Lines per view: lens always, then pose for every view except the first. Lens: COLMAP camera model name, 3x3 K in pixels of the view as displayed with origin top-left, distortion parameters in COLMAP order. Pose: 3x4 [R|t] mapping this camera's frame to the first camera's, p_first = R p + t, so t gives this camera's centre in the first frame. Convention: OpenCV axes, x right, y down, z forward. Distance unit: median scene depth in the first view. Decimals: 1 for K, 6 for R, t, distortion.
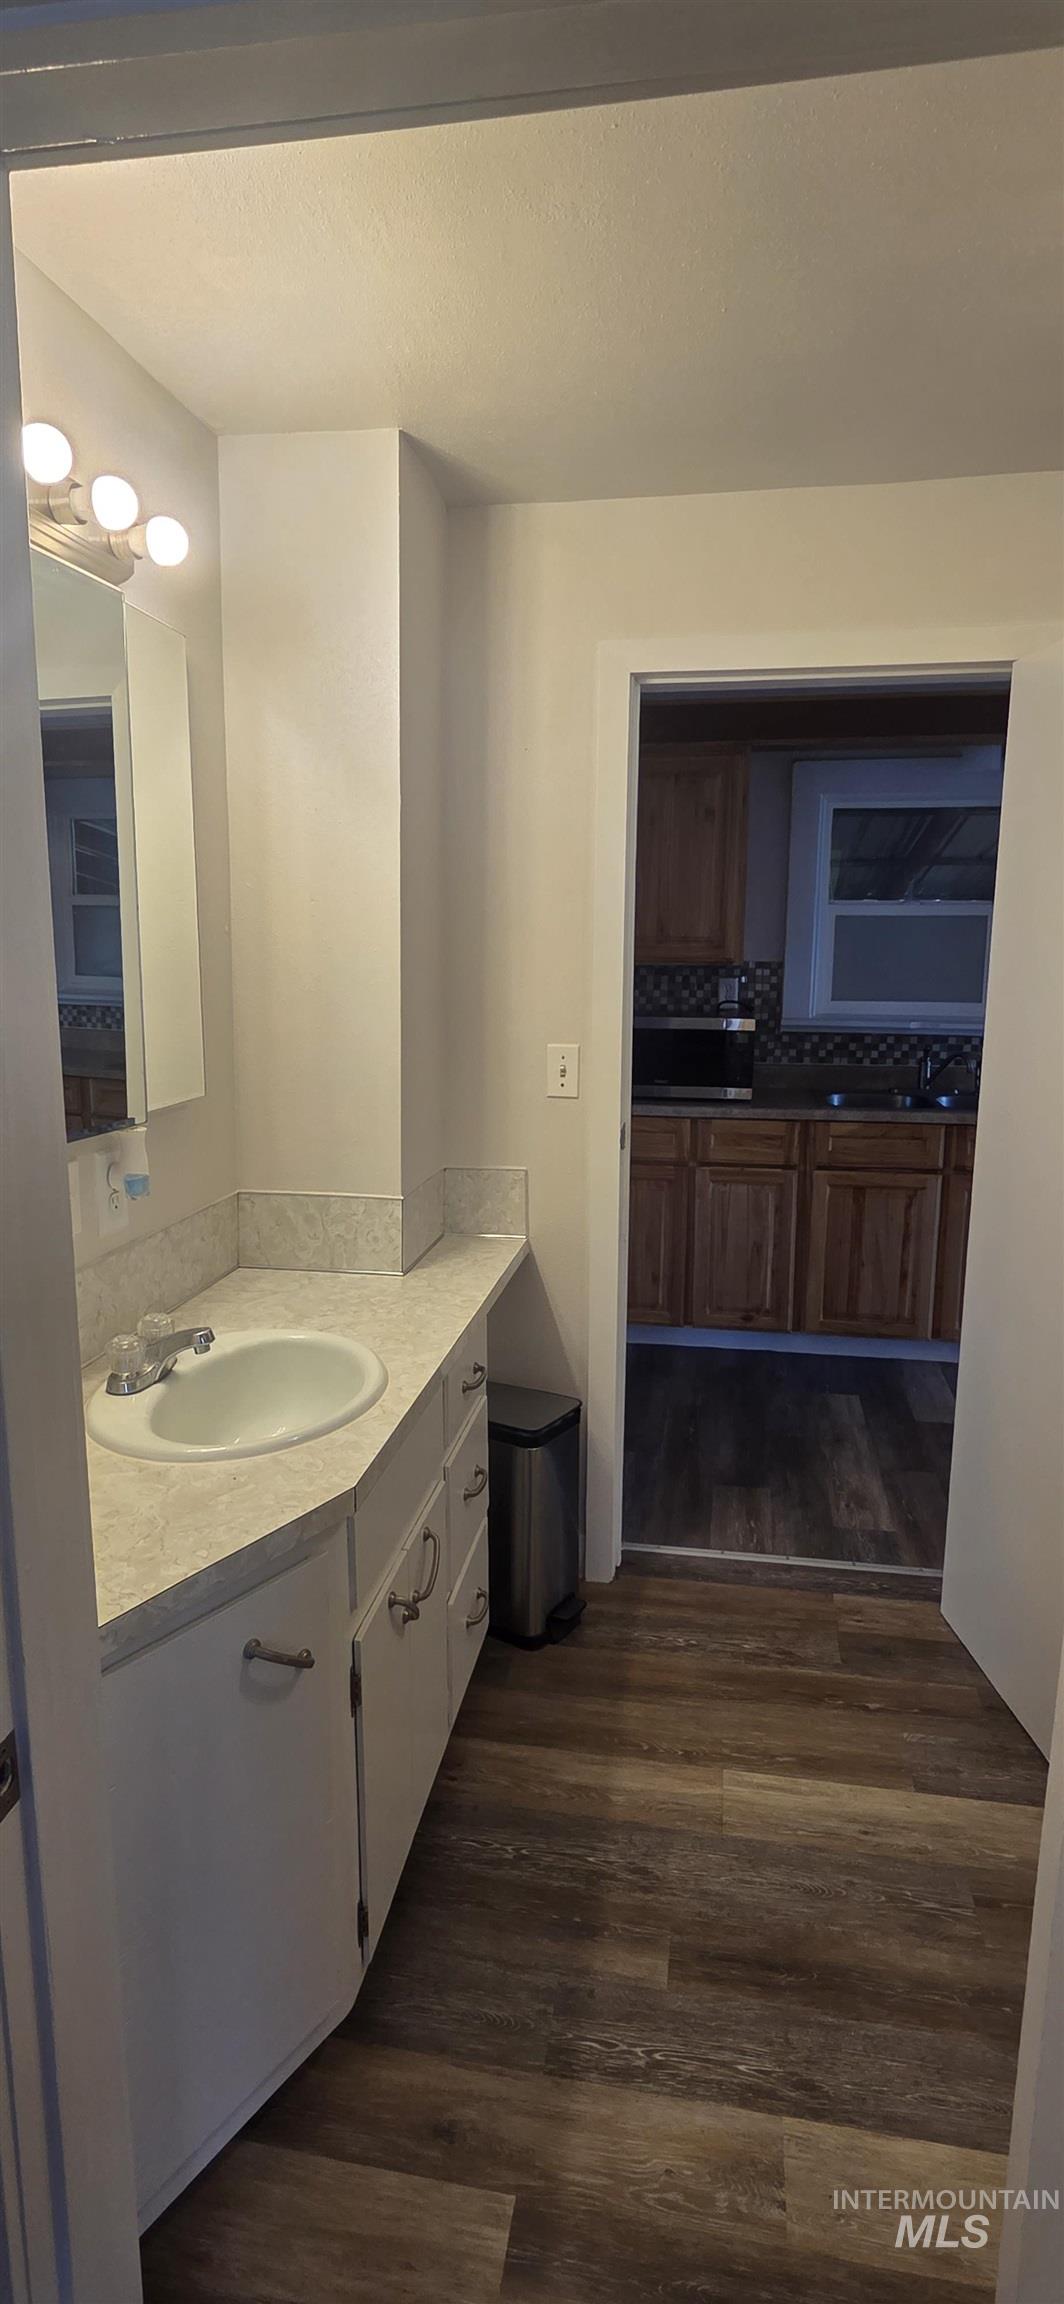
lens RADIAL K [[1167.4, 0, 533.8], [0, 1167.4, 1156.1], [0, 0, 1]] dist [-0.001303, -0.000912]
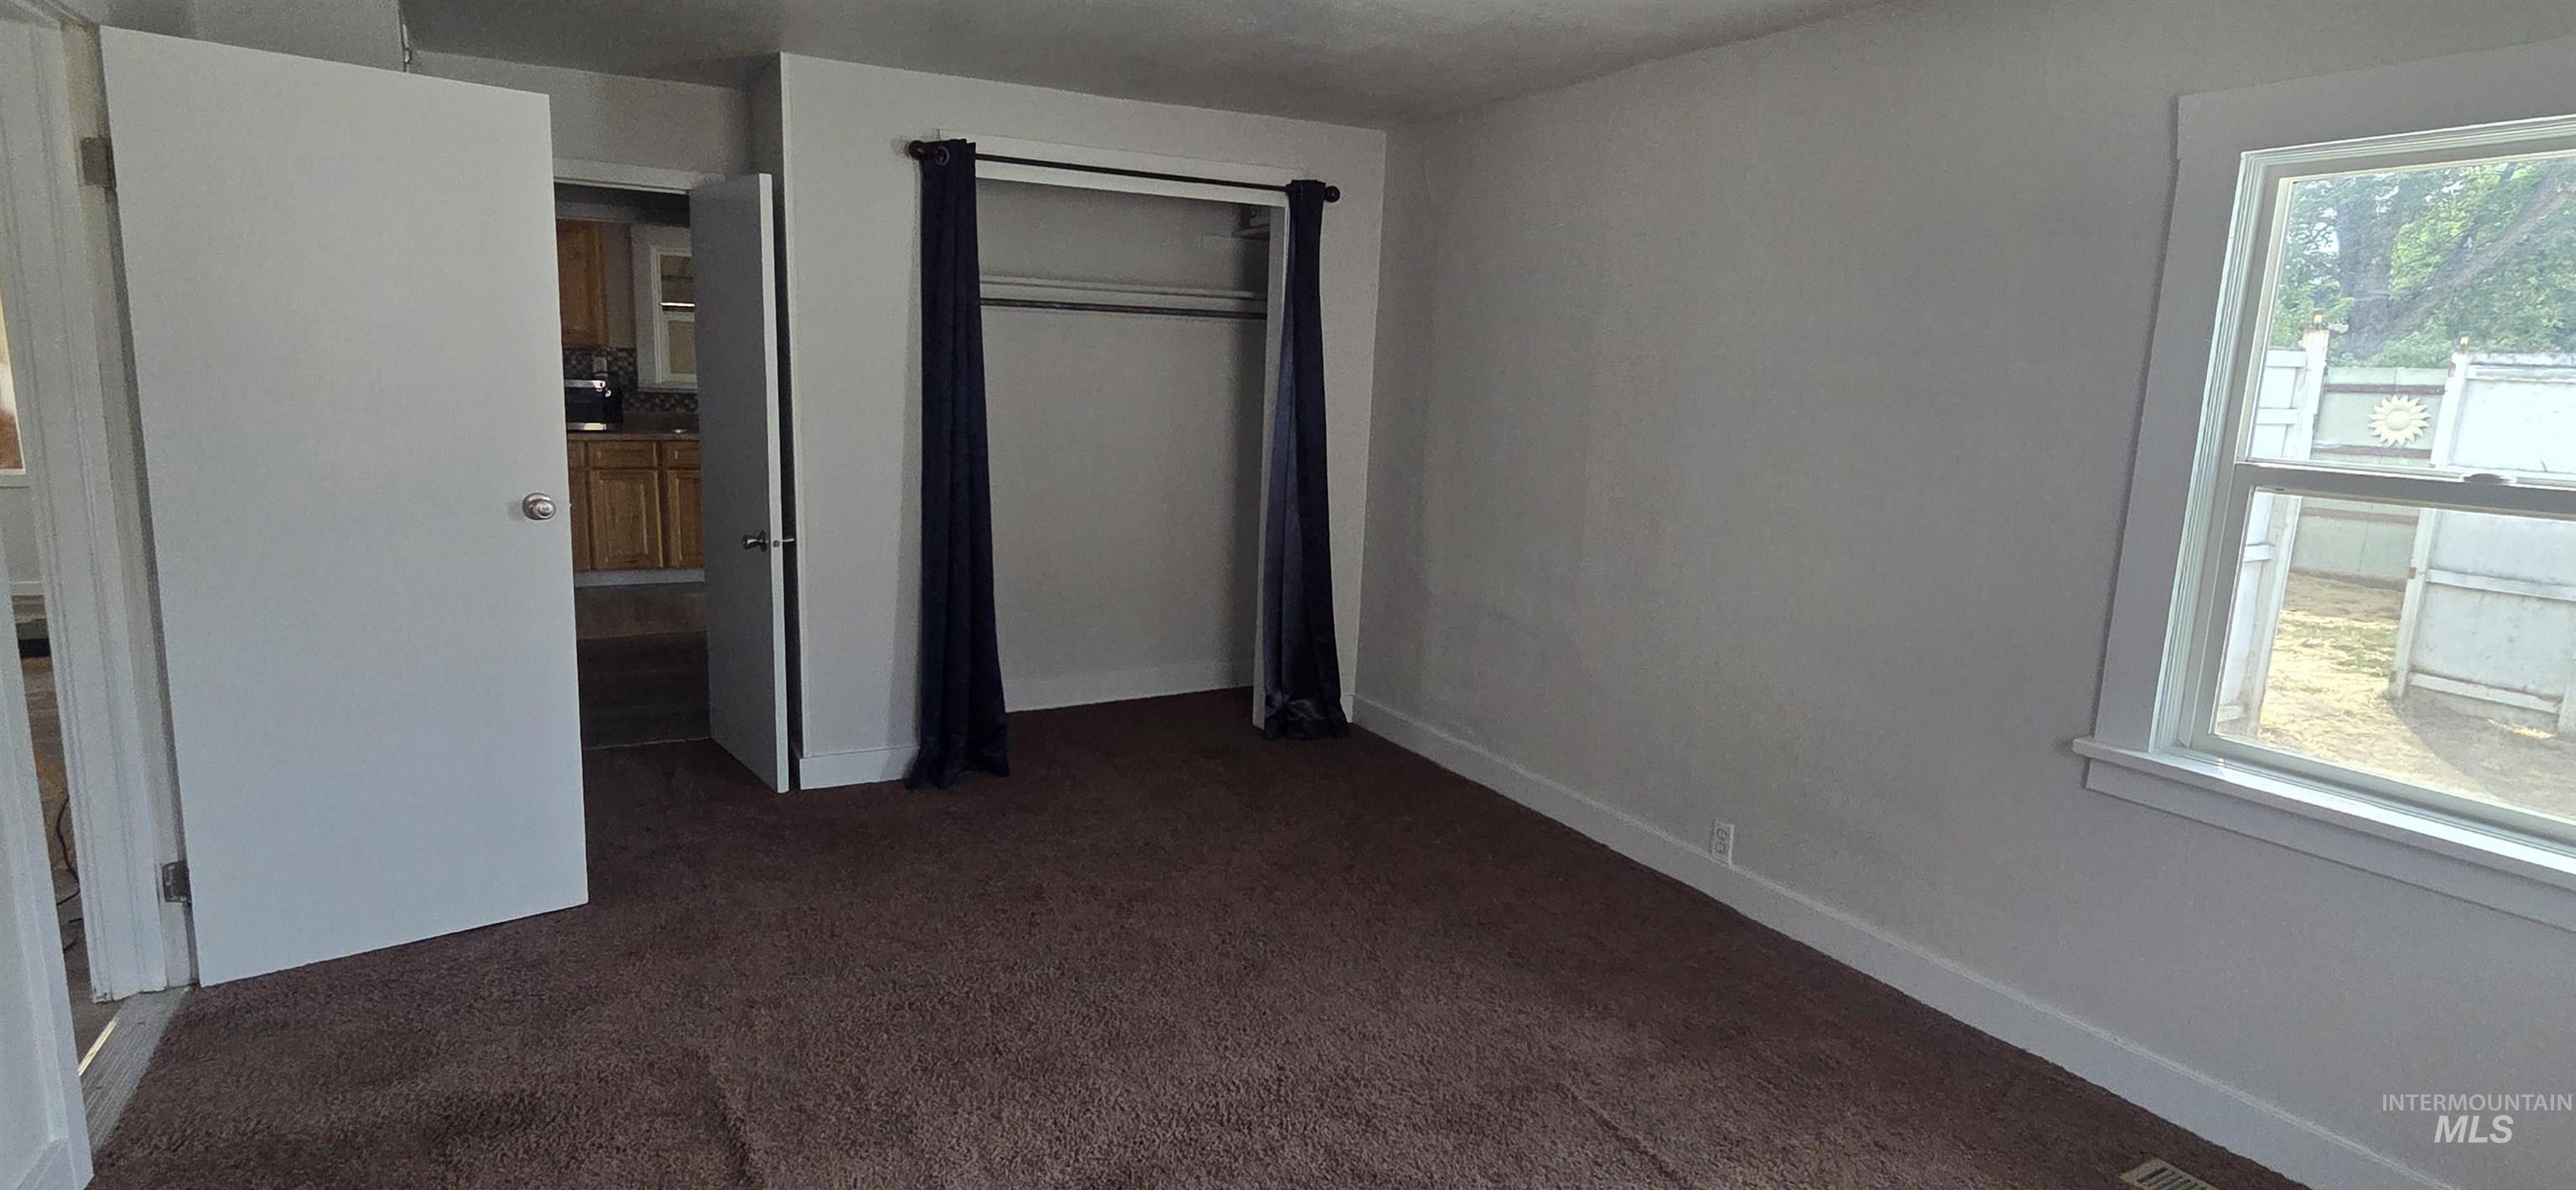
lens RADIAL K [[1305.3, 0, 1288.7], [0, 1305.3, 591.5], [0, 0, 1]] dist [-0.001303, -0.000912]
pose [[0.784004, -0.083183, 0.615157, -0.242175], [0.077391, 0.996347, 0.036095, 0.194775], [-0.615912, 0.019309, 0.787578, -1.086727]]
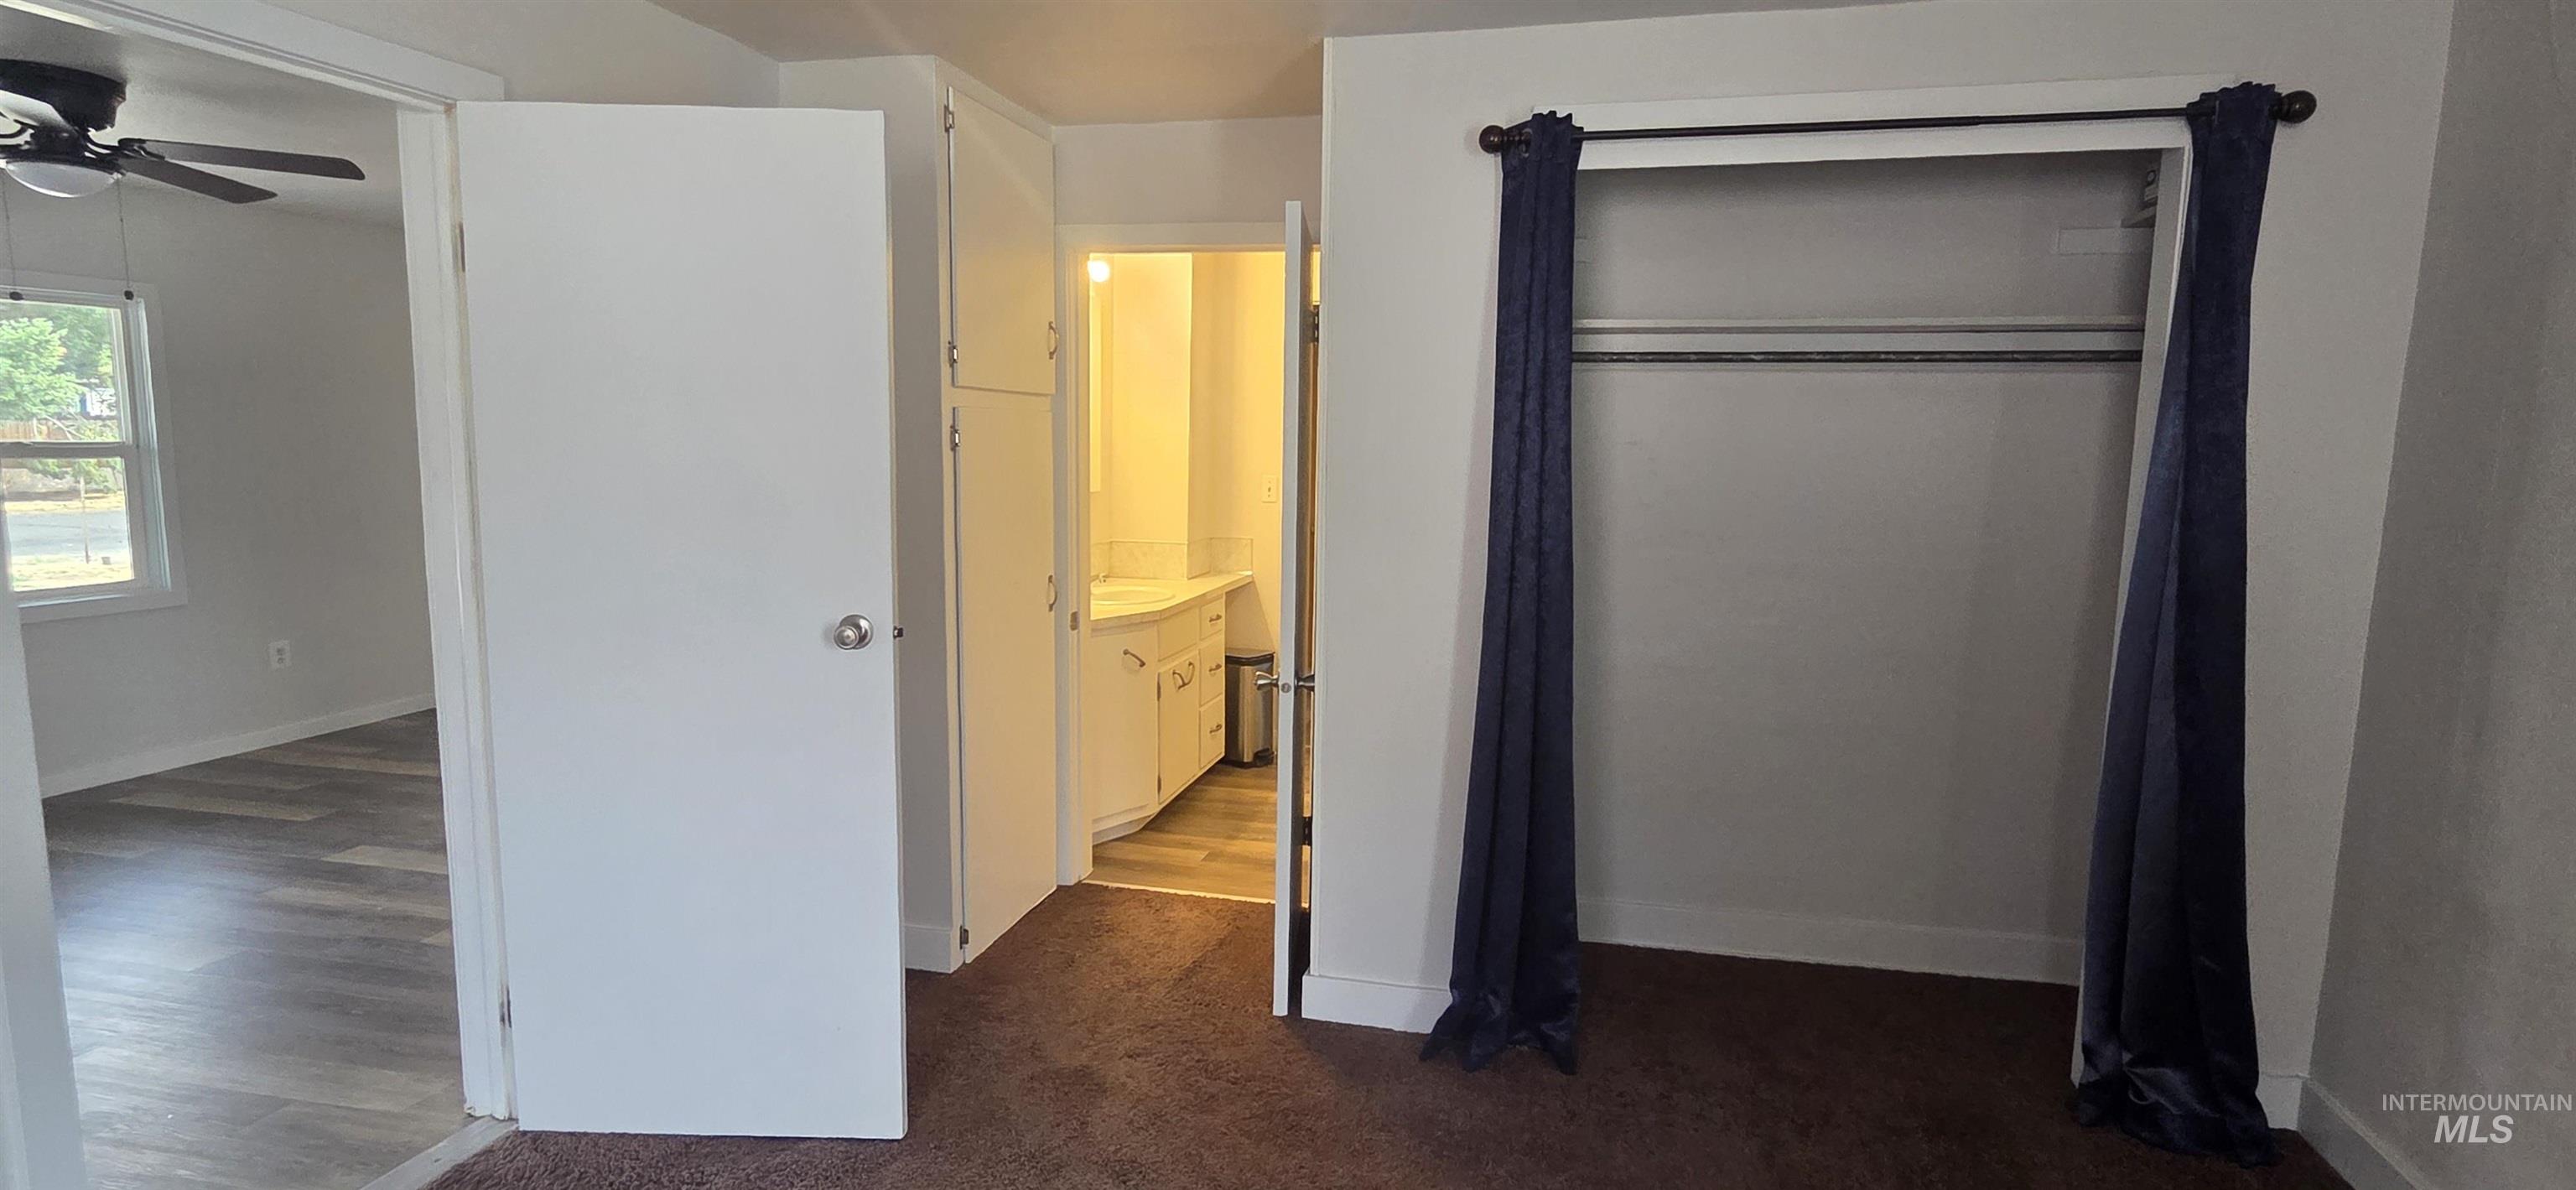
lens RADIAL K [[1305.3, 0, 1291.1], [0, 1305.3, 599.9], [0, 0, 1]] dist [-0.001303, -0.000912]
pose [[0.997787, 0.017425, -0.064161, 0.135770], [-0.020610, 0.998571, -0.049314, 0.148006], [0.063210, 0.050527, 0.996720, -0.798610]]
